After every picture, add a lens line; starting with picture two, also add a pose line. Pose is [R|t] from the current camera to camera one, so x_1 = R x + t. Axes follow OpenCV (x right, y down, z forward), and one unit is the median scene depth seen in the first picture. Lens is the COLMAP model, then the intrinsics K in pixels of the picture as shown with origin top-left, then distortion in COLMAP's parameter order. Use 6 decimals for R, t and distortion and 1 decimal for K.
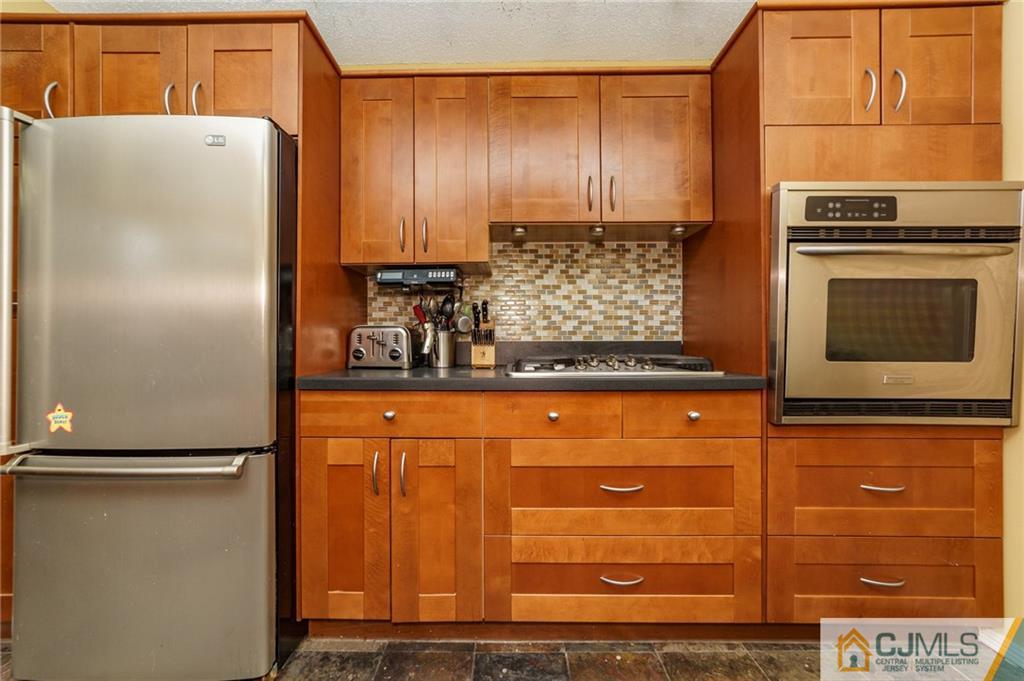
lens RADIAL K [[404.5, 0, 509.2], [0, 404.5, 337.0], [0, 0, 1]] dist [-0.002907, 0.000110]
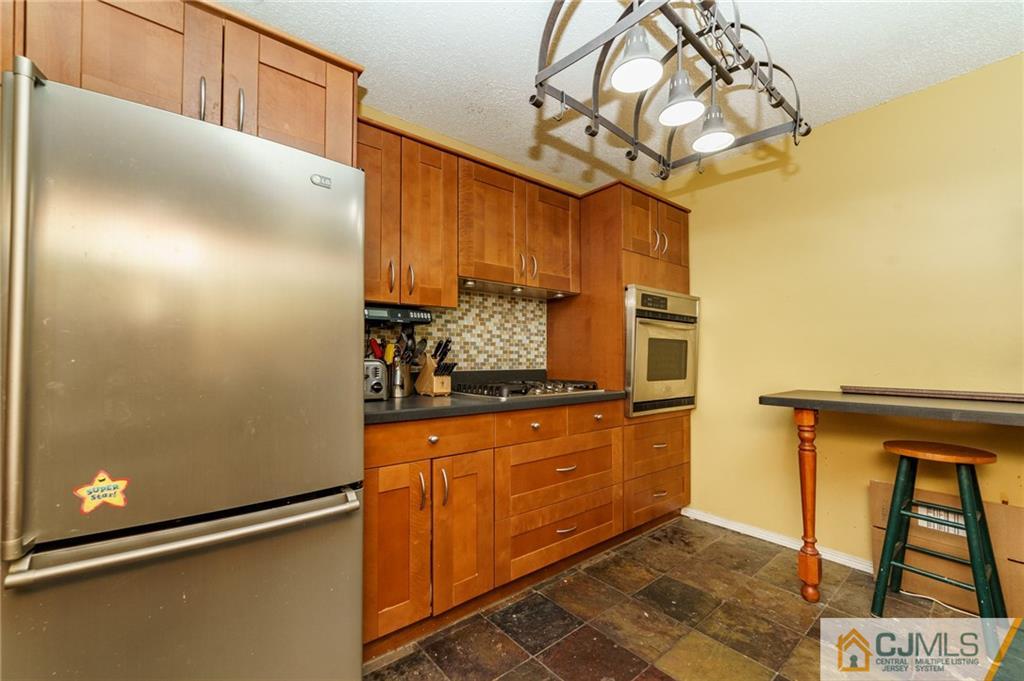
lens RADIAL K [[417.0, 0, 512.3], [0, 417.0, 348.6], [0, 0, 1]] dist [-0.001434, 0.000049]
pose [[0.765316, 0.017230, 0.643424, -0.725838], [-0.005010, 0.999771, -0.020813, -0.036999], [-0.643635, 0.012705, 0.765227, -0.065474]]
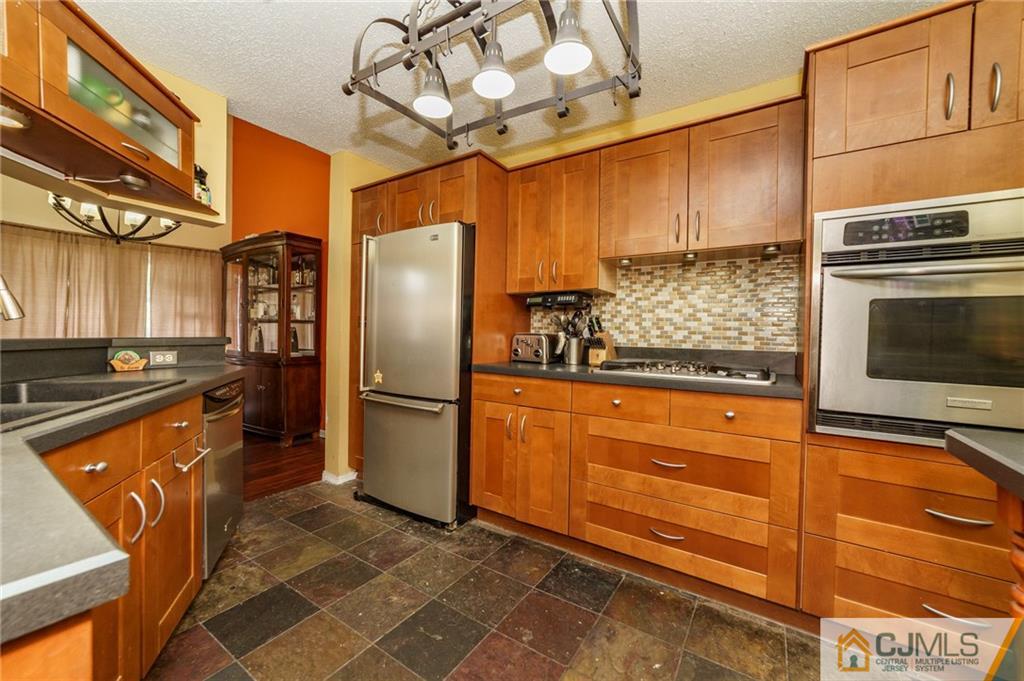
lens RADIAL K [[404.5, 0, 509.2], [0, 404.5, 337.0], [0, 0, 1]] dist [-0.002907, 0.000110]
pose [[0.837363, 0.021725, -0.546215, 0.443075], [-0.019045, 0.999763, 0.010568, -0.030199], [0.546315, 0.001554, 0.837578, -0.292230]]
